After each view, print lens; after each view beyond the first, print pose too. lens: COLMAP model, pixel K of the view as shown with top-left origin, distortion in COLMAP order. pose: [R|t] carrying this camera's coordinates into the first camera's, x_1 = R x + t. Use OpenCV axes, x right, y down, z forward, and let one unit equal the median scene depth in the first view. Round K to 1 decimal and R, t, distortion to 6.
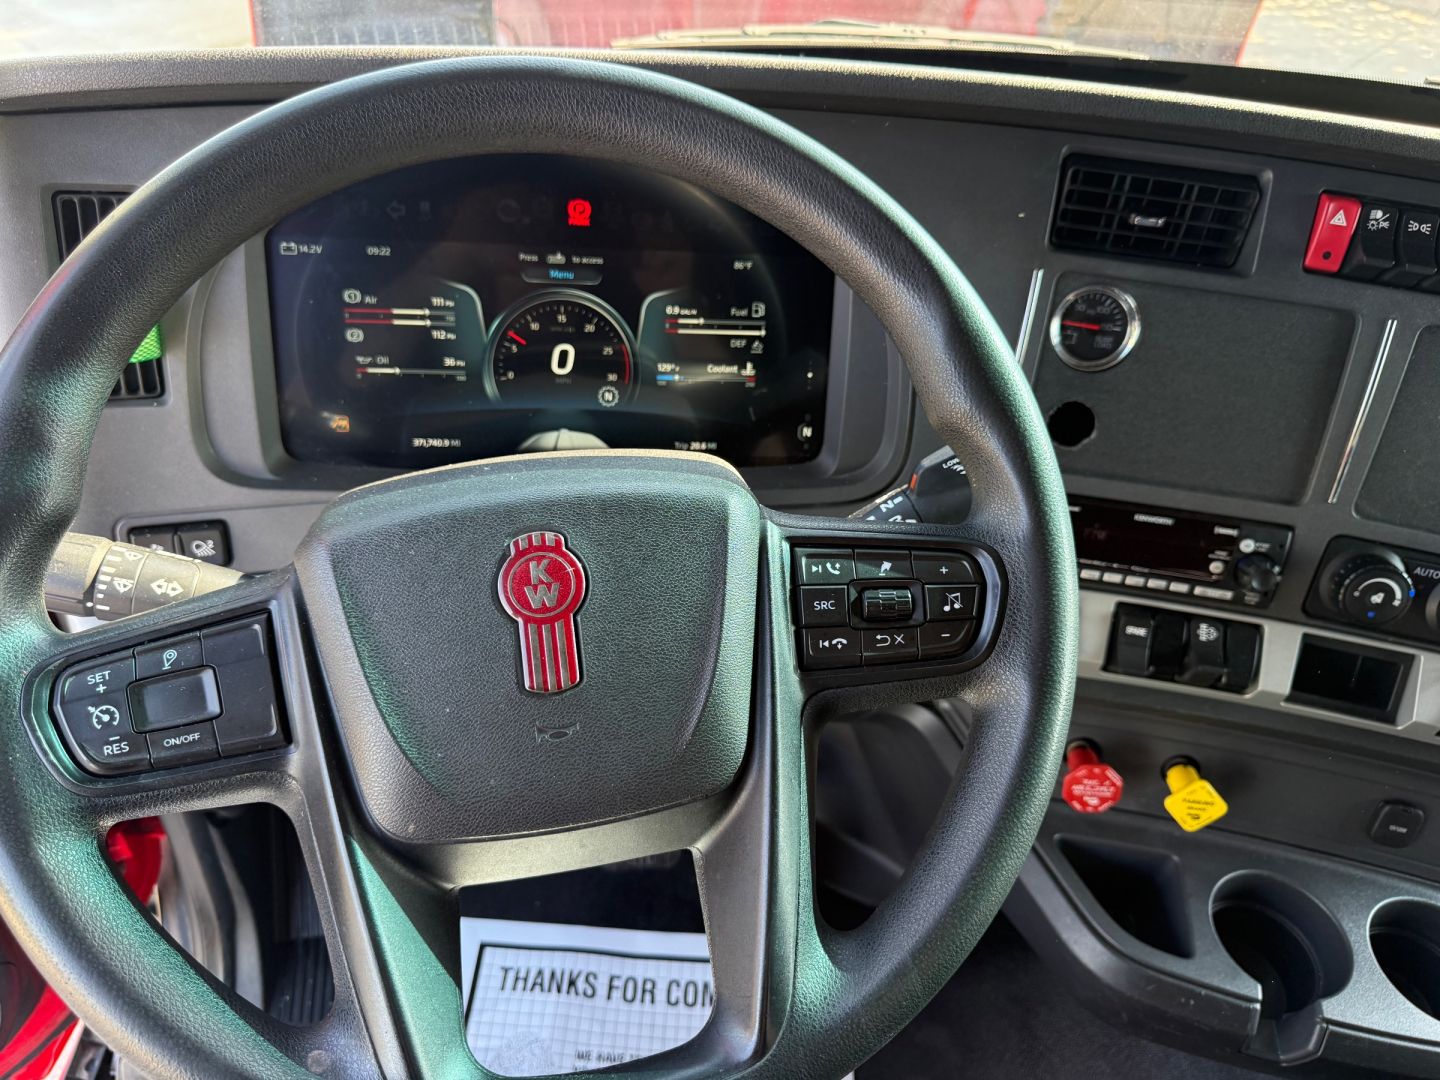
lens RADIAL K [[1036.8, 0, 723.8], [0, 1036.8, 550.2], [0, 0, 1]] dist [-0.001809, -0.007848]
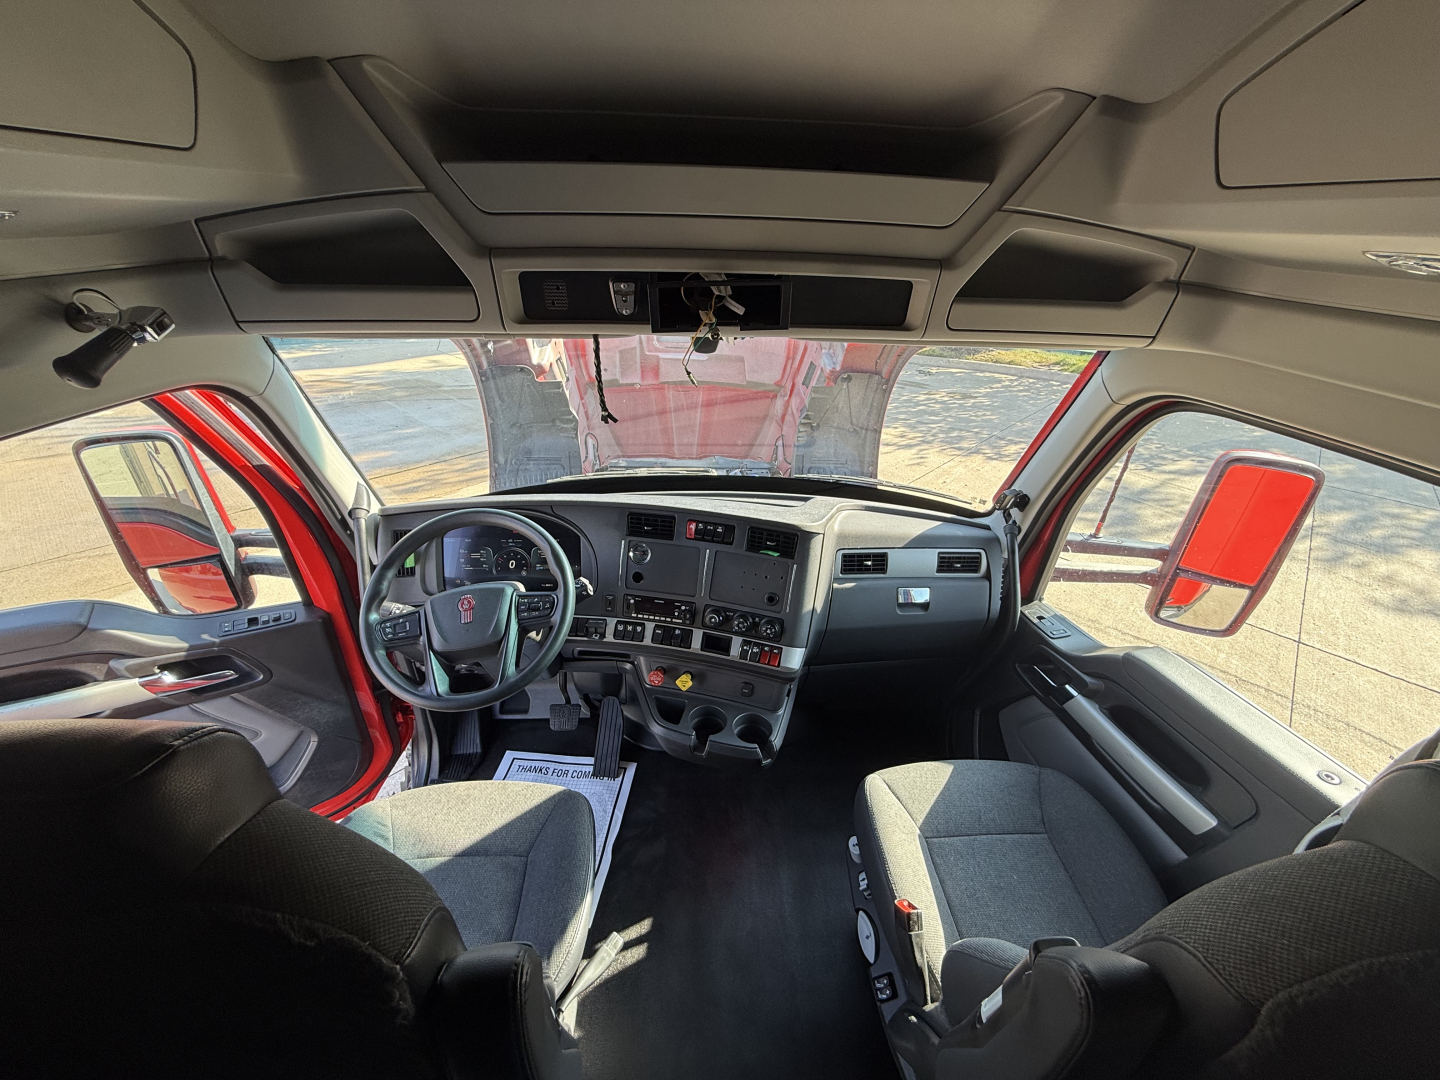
lens RADIAL K [[573.6, 0, 717.2], [0, 573.6, 537.1], [0, 0, 1]] dist [0.000547, -0.000216]
pose [[0.996291, -0.028516, -0.081189, 0.794058], [0.010173, 0.975910, -0.217937, 0.200300], [0.085448, 0.216302, 0.972580, -1.090657]]
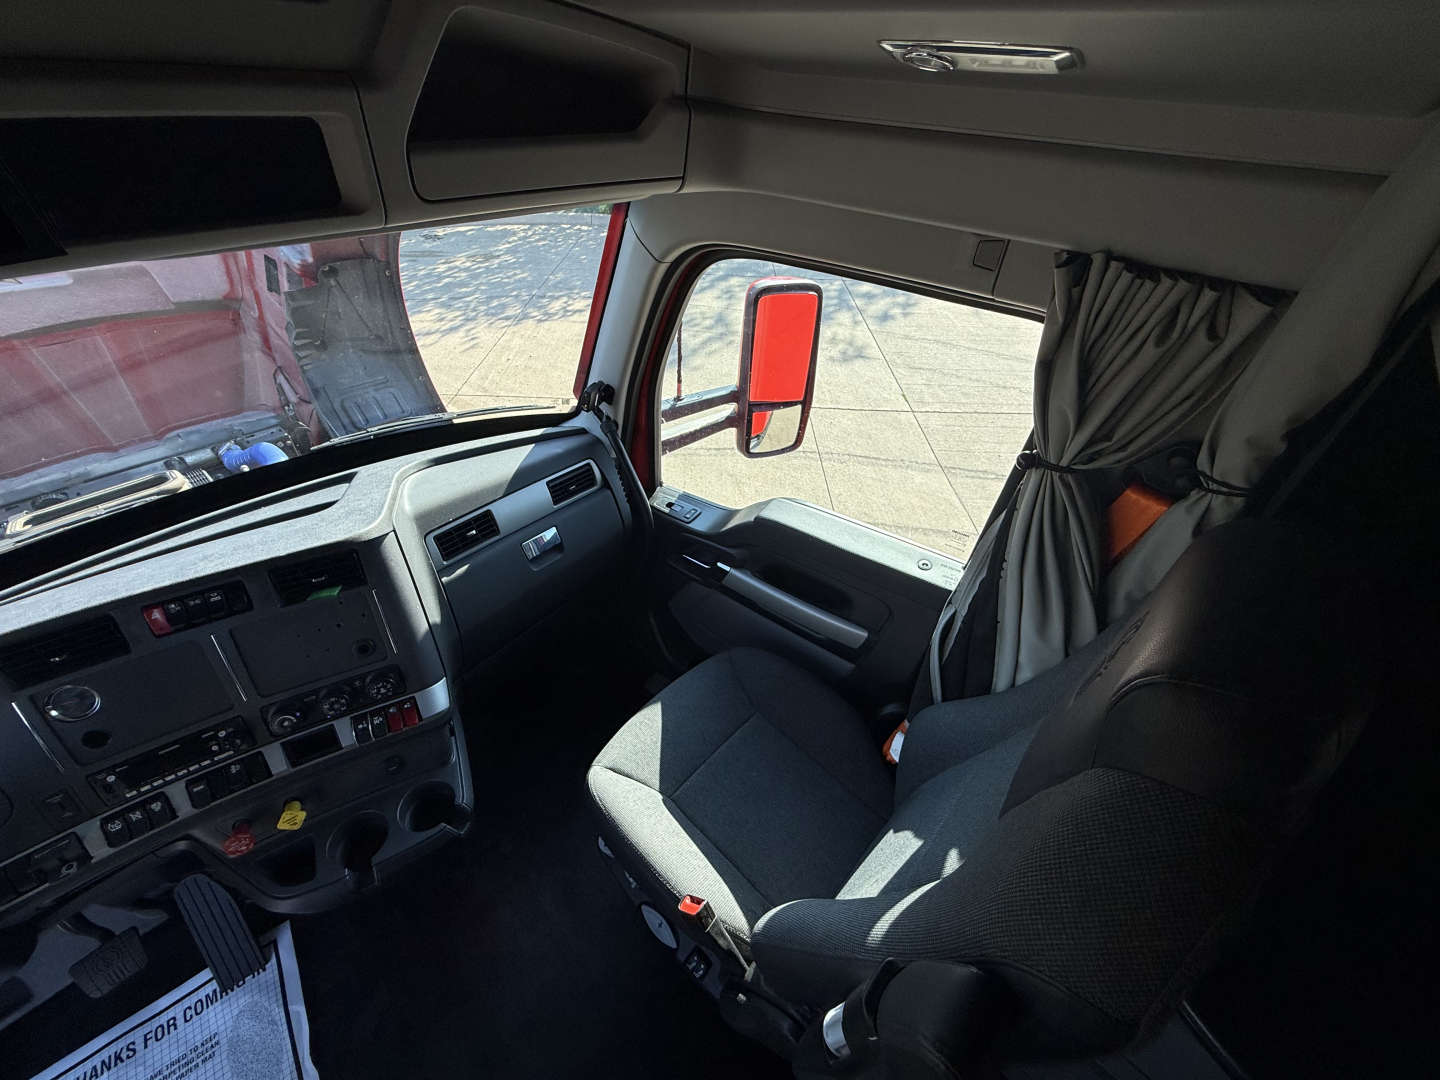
lens RADIAL K [[573.6, 0, 717.2], [0, 573.6, 537.1], [0, 0, 1]] dist [0.000547, -0.000216]
pose [[0.759325, -0.466860, 0.453285, 0.960751], [0.458199, 0.878232, 0.136976, -0.059116], [-0.462038, 0.103686, 0.880778, -0.712502]]
